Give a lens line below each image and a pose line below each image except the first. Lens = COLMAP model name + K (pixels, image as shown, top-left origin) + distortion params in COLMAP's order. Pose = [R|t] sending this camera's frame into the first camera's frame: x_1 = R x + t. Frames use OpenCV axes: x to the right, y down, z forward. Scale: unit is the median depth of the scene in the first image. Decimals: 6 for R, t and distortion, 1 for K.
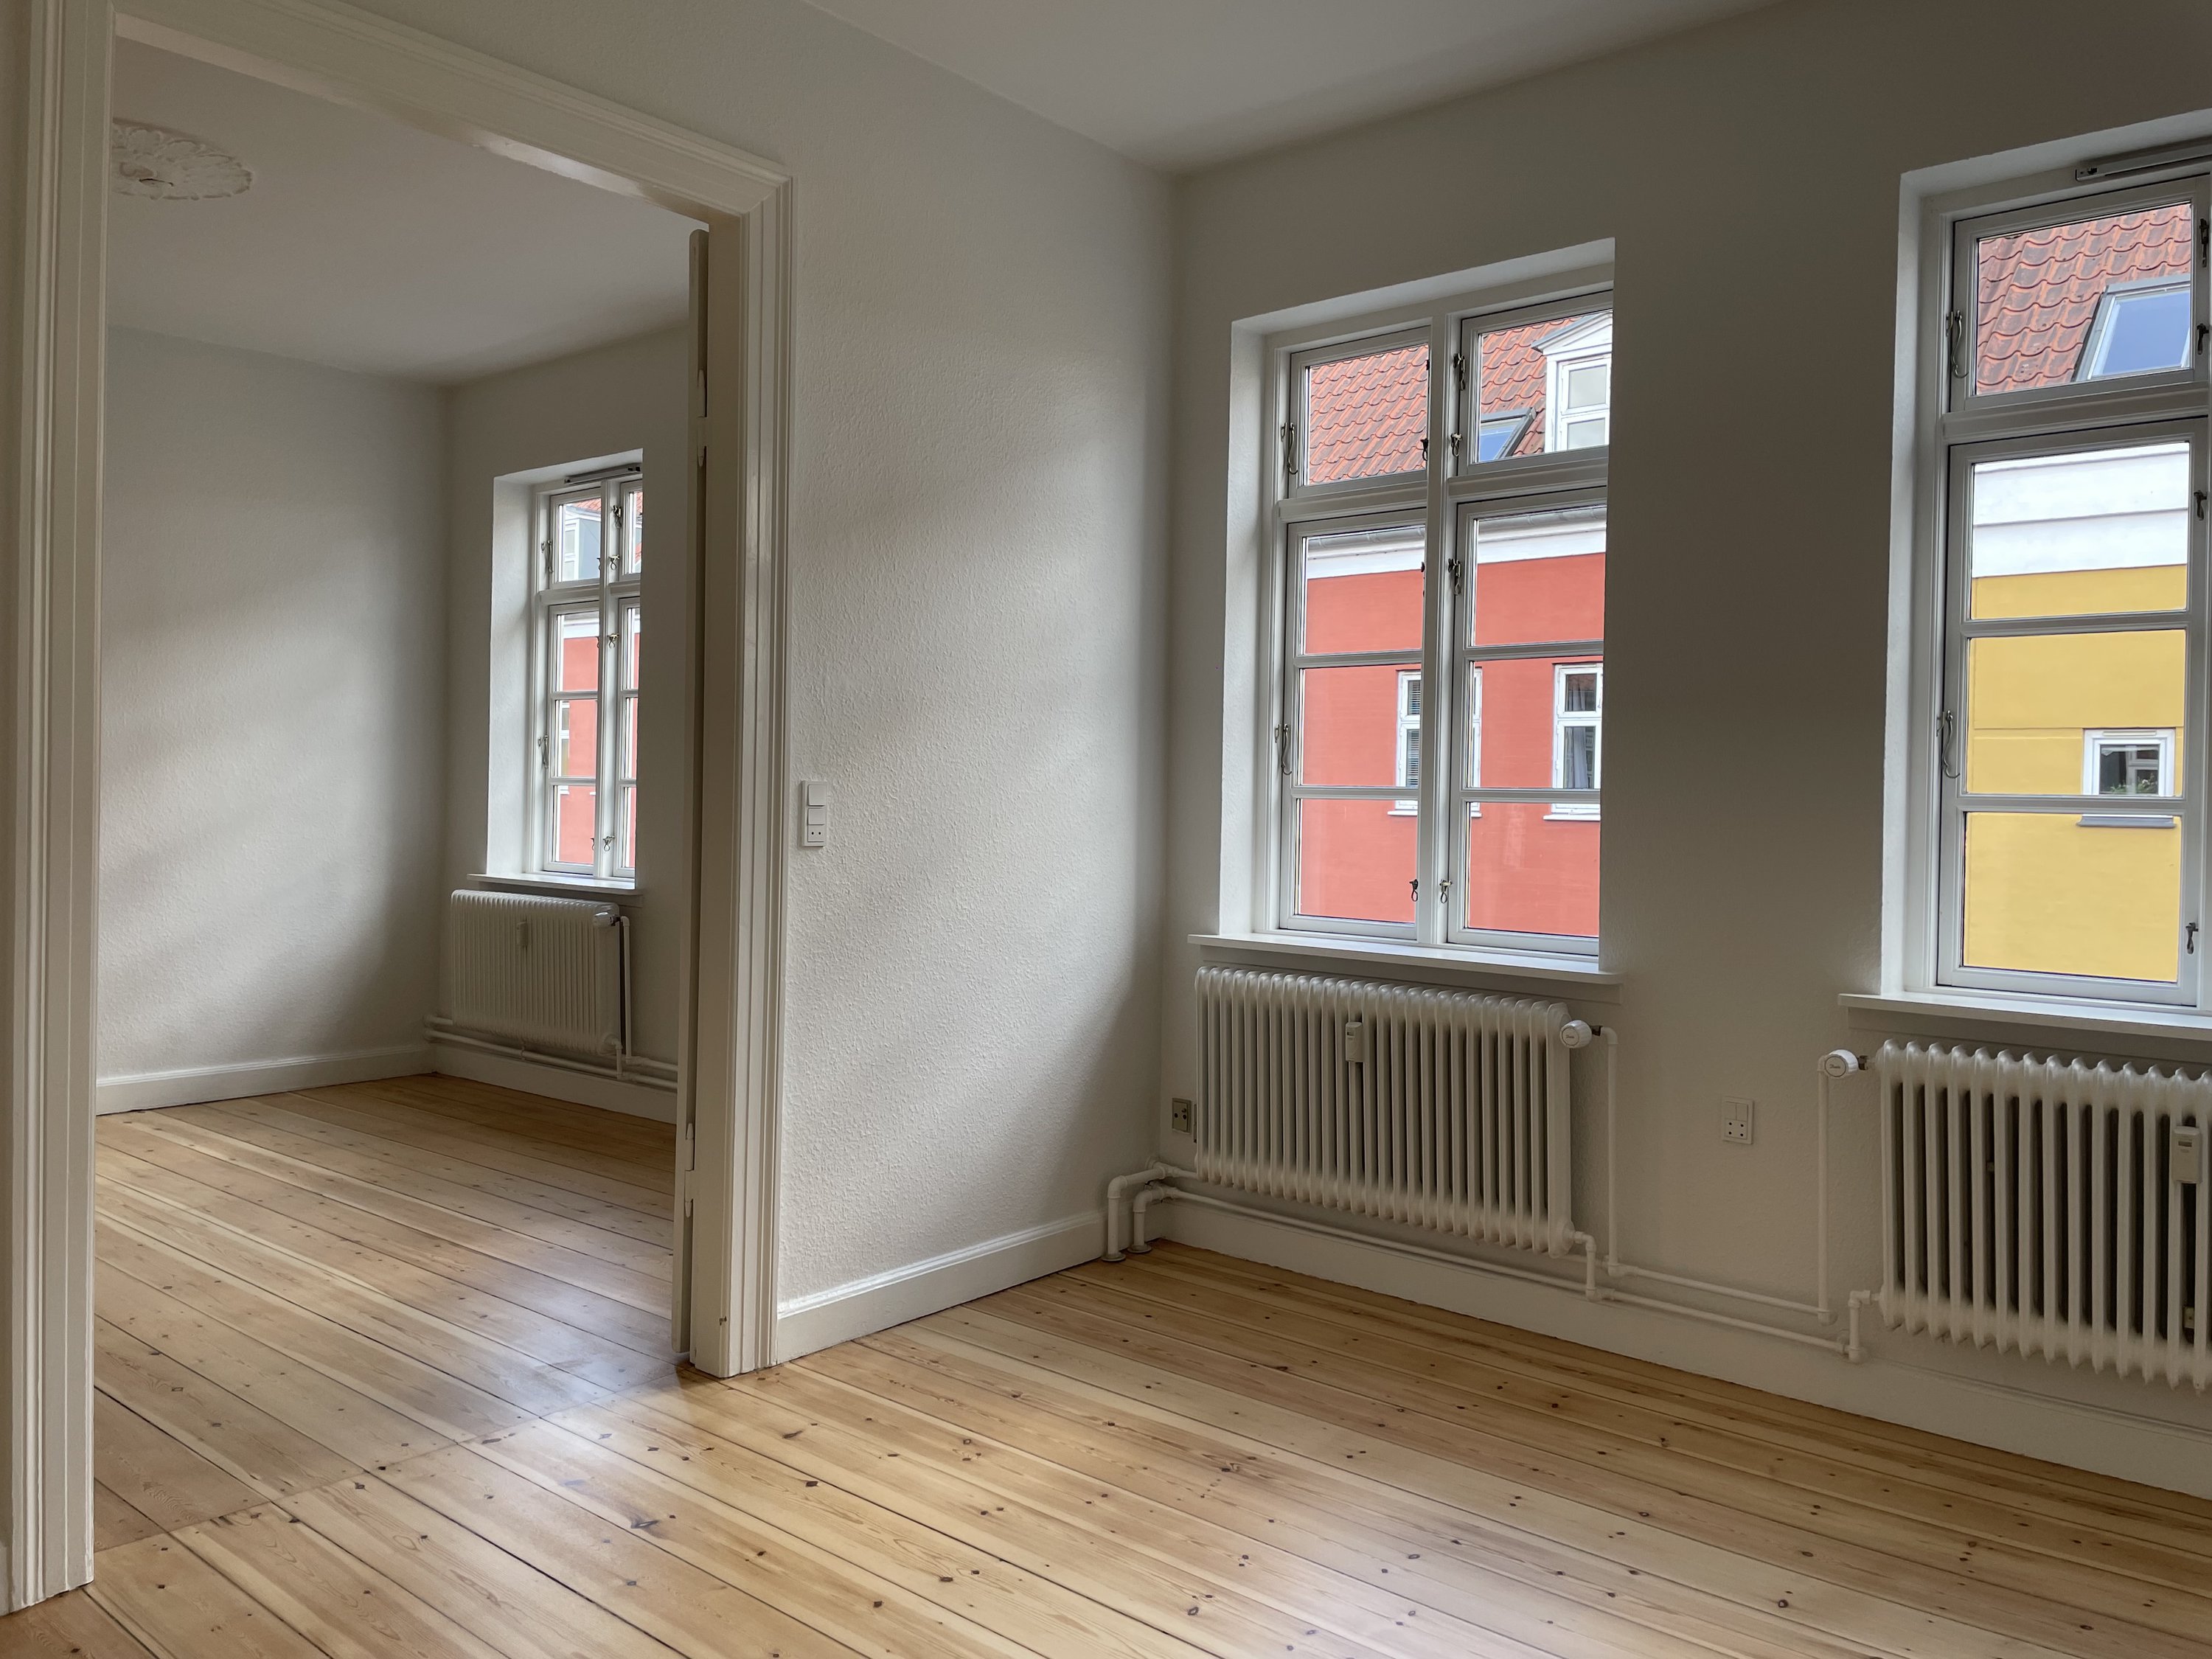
lens RADIAL K [[1713.7, 0, 1106.0], [0, 1713.7, 829.5], [0, 0, 1]] dist [0.051889, -0.004569]
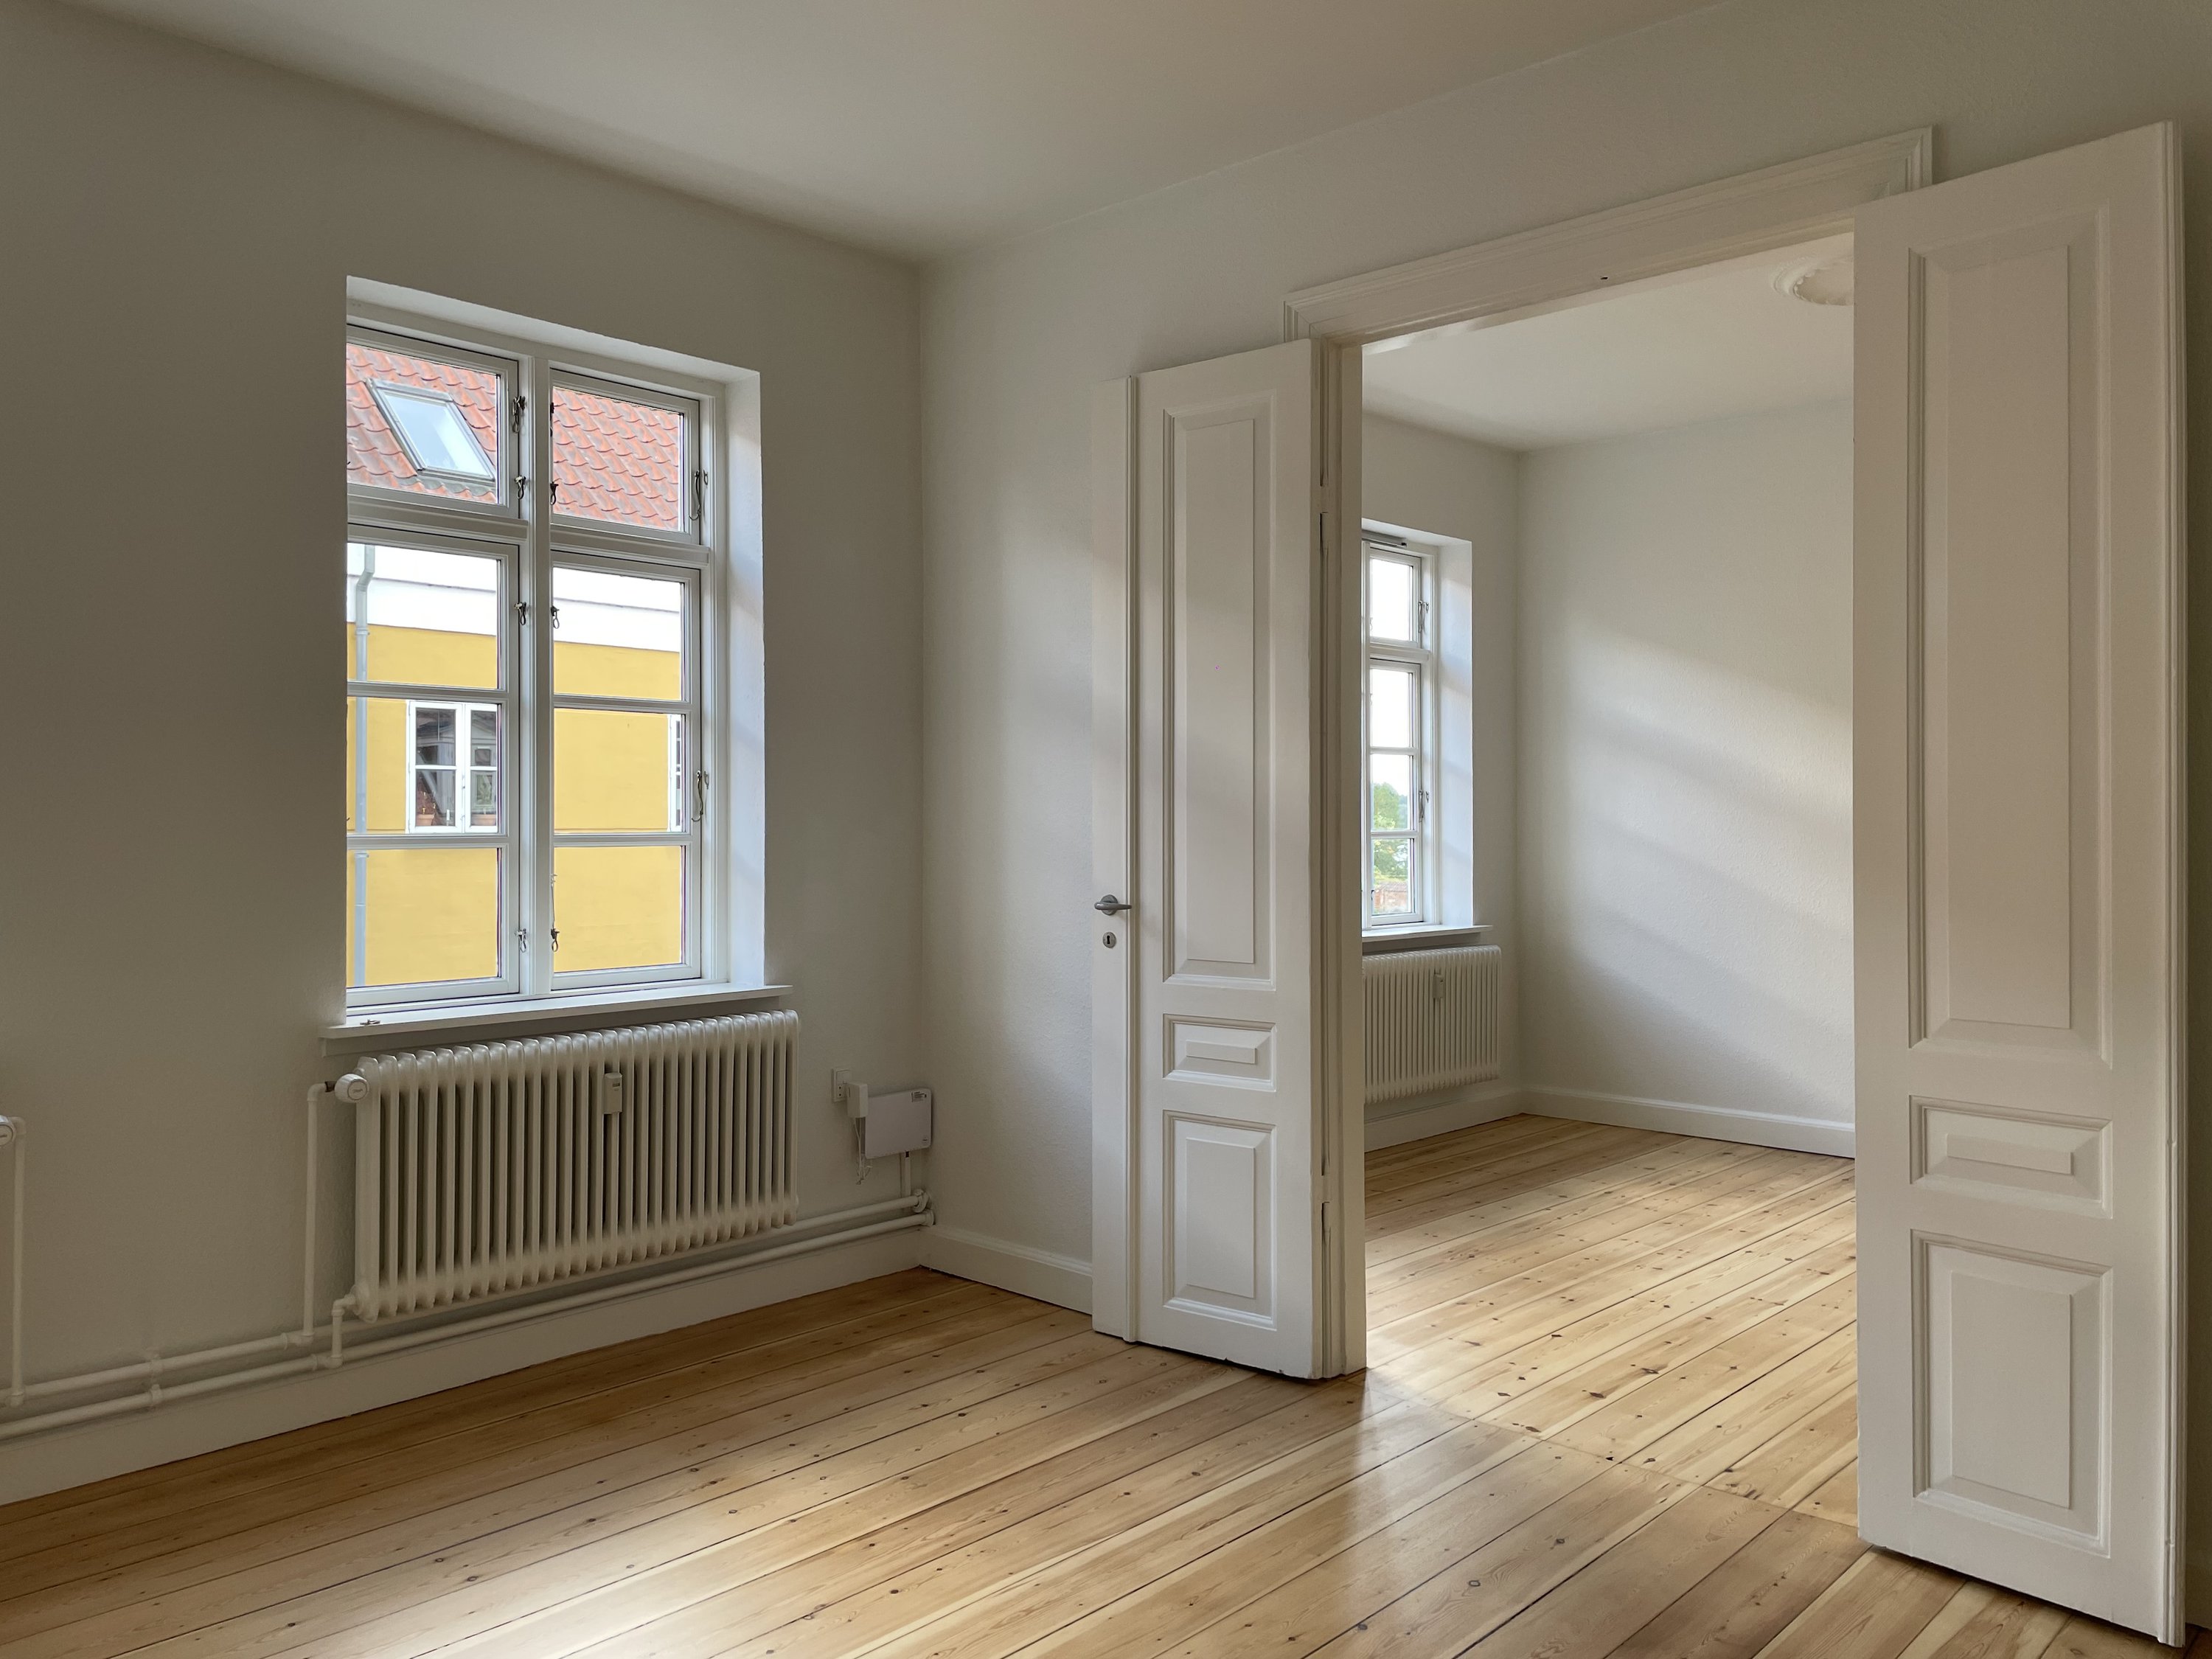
lens RADIAL K [[1660.8, 0, 1115.6], [0, 1660.8, 802.8], [0, 0, 1]] dist [0.111127, -0.129053]
pose [[0.008137, 0.002143, 0.999965, -1.307125], [0.022634, 0.999741, -0.002327, -0.053702], [-0.999711, 0.022652, 0.008086, 1.123279]]
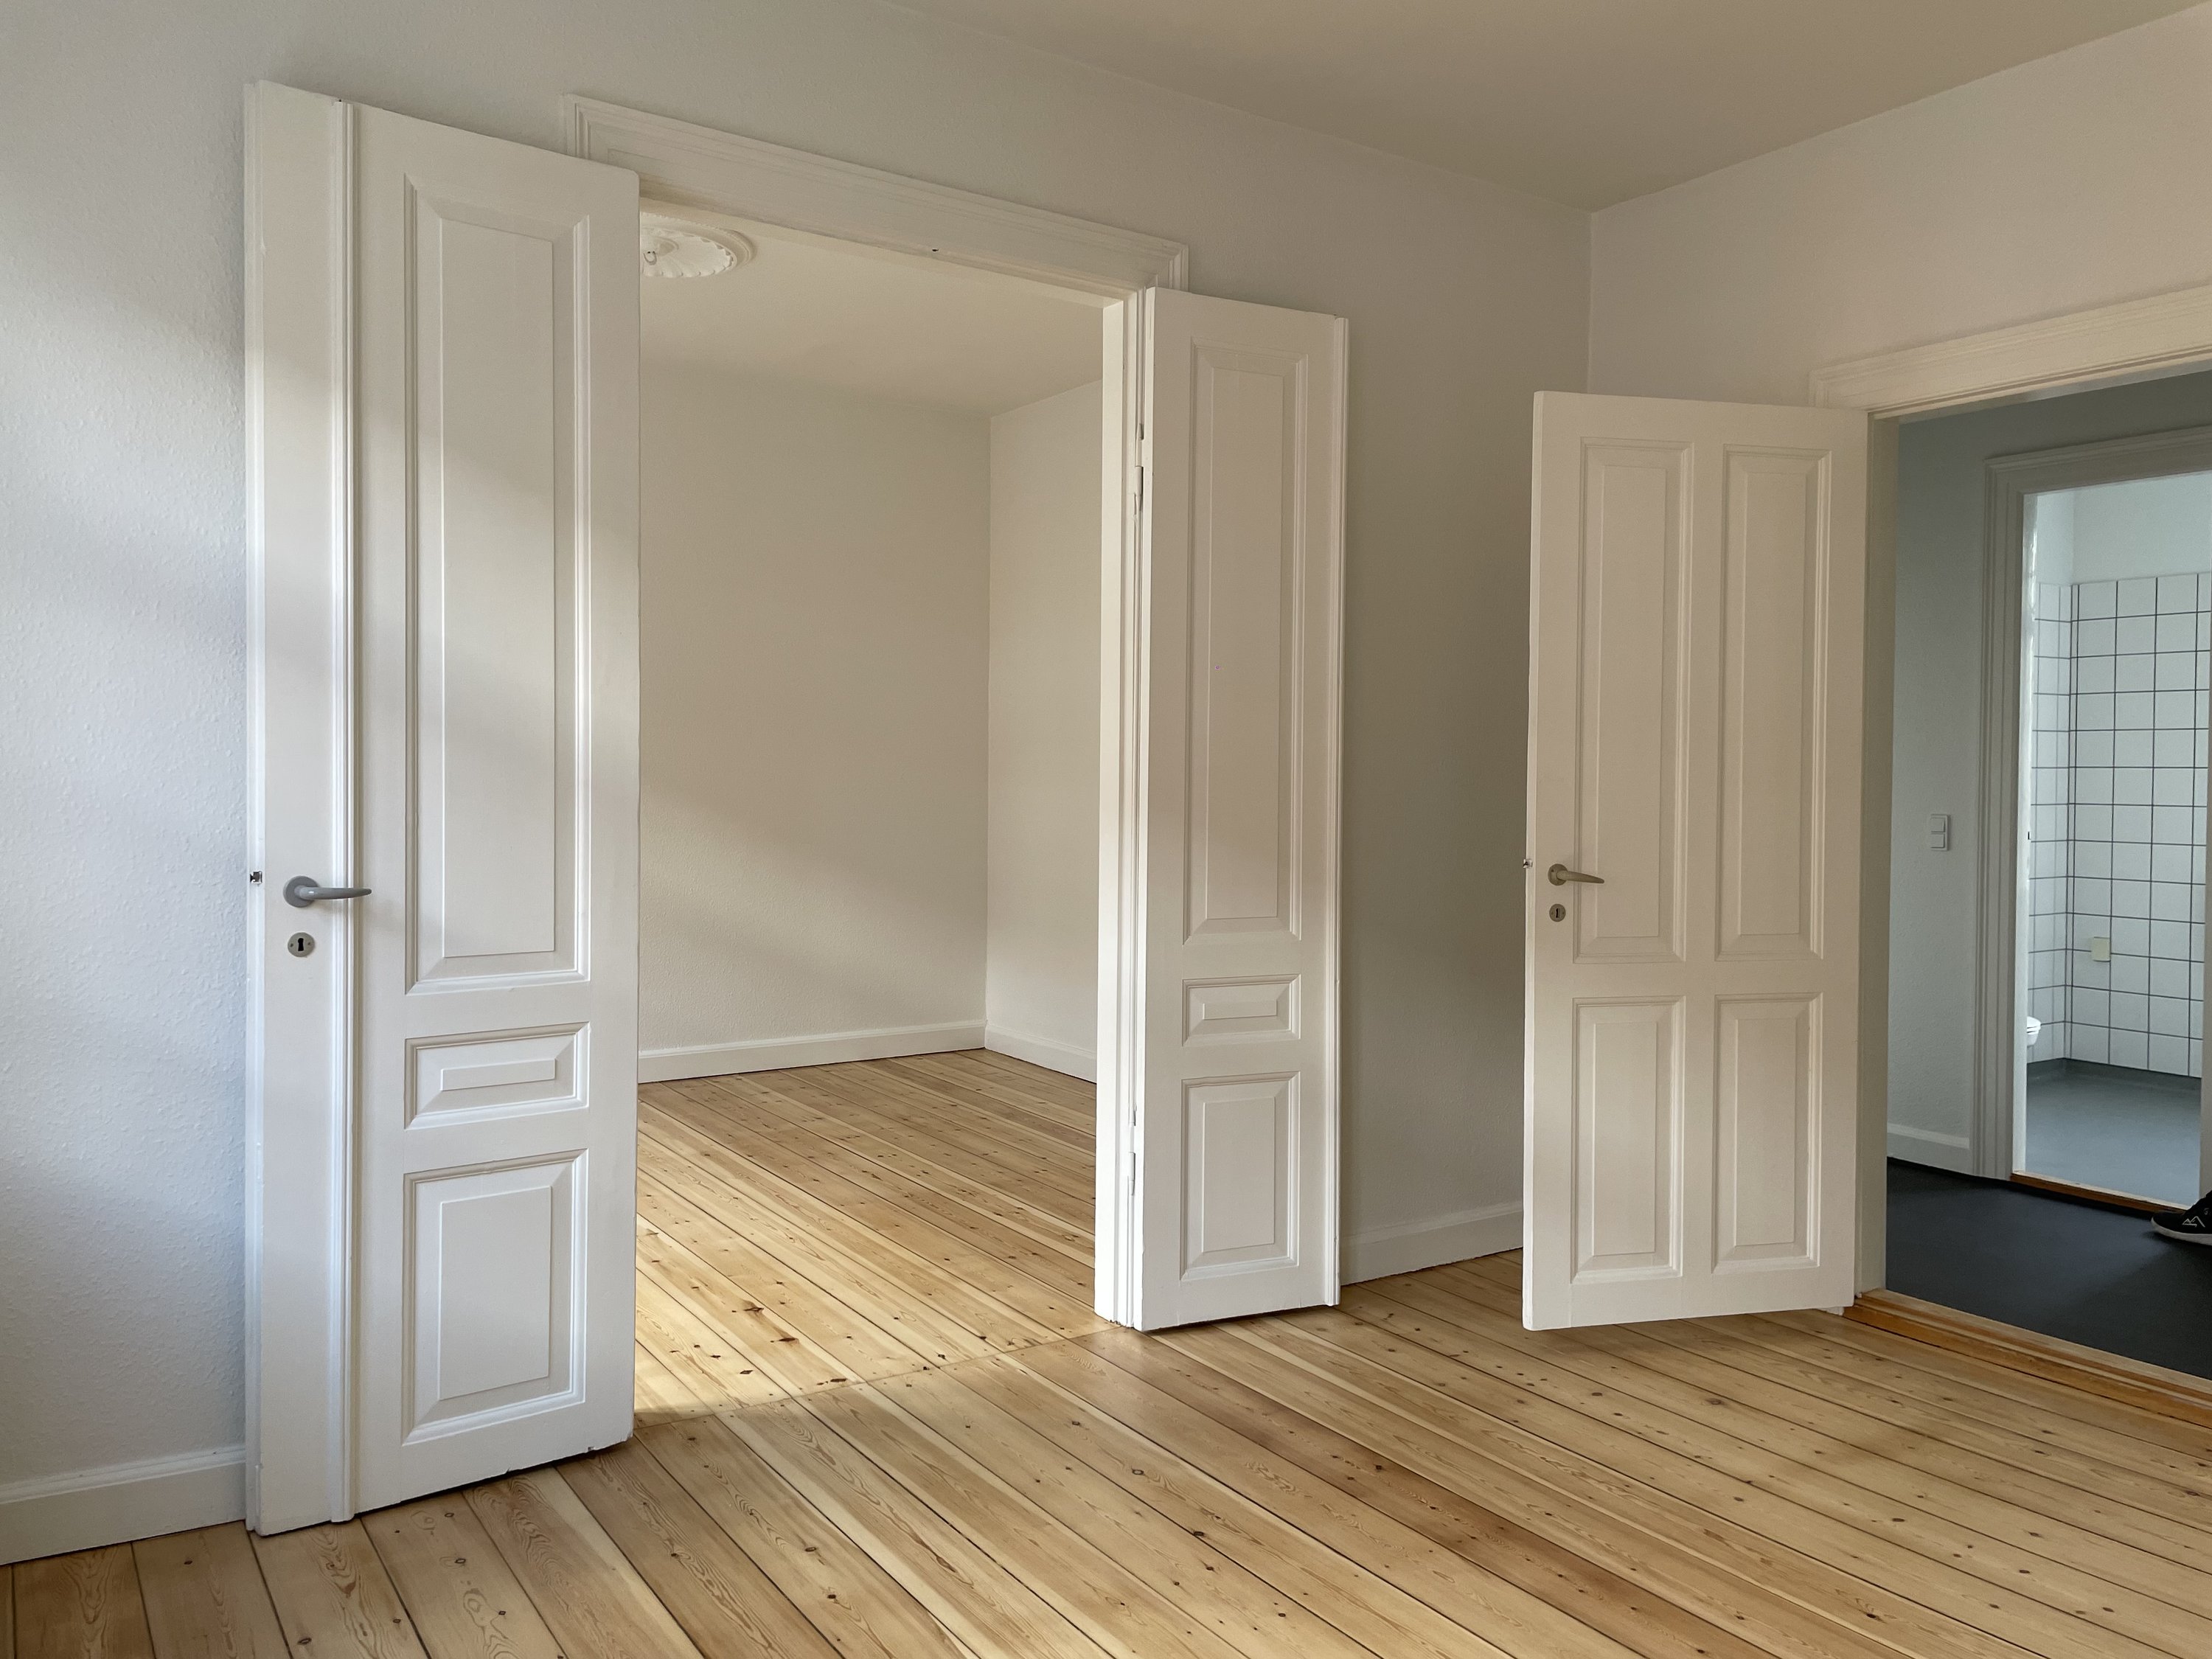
lens RADIAL K [[1660.8, 0, 1115.6], [0, 1660.8, 802.8], [0, 0, 1]] dist [0.111127, -0.129053]
pose [[-0.966077, -0.025931, 0.256948, -0.716991], [-0.014793, 0.998869, 0.045185, -0.067681], [-0.257829, 0.039851, -0.965368, 1.788741]]
